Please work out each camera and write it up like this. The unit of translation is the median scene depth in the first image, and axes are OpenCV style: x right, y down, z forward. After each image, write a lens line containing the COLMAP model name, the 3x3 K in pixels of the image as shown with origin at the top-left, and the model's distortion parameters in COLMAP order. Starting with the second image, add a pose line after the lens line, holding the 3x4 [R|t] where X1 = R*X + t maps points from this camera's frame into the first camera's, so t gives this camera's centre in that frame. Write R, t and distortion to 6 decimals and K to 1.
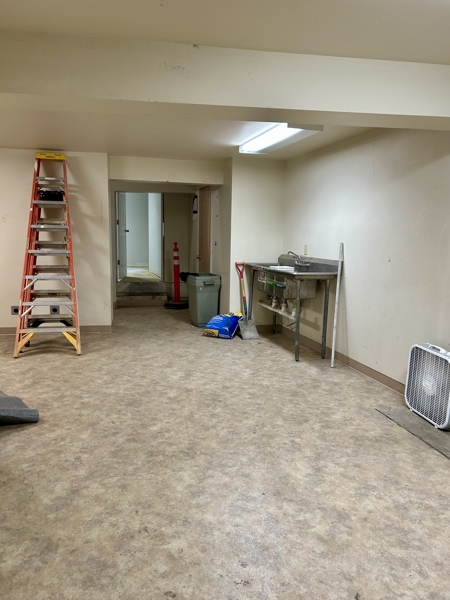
lens RADIAL K [[461.1, 0, 221.4], [0, 461.1, 299.5], [0, 0, 1]] dist [0.062816, -0.043026]
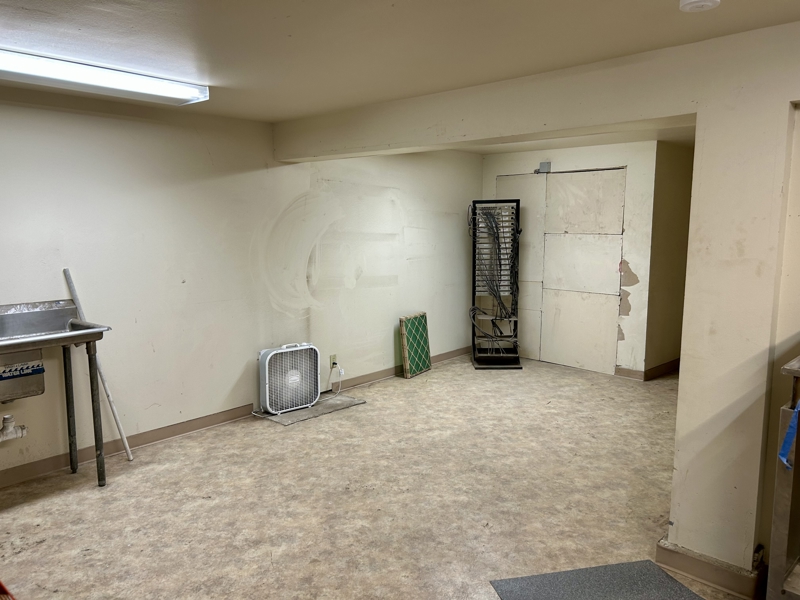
lens RADIAL K [[614.8, 0, 394.8], [0, 614.8, 297.8], [0, 0, 1]] dist [0.062816, -0.043026]
pose [[-0.547014, -0.121387, 0.828276, -0.944008], [0.110583, 0.970282, 0.215230, -0.316411], [-0.829788, 0.209327, -0.517334, 1.592674]]
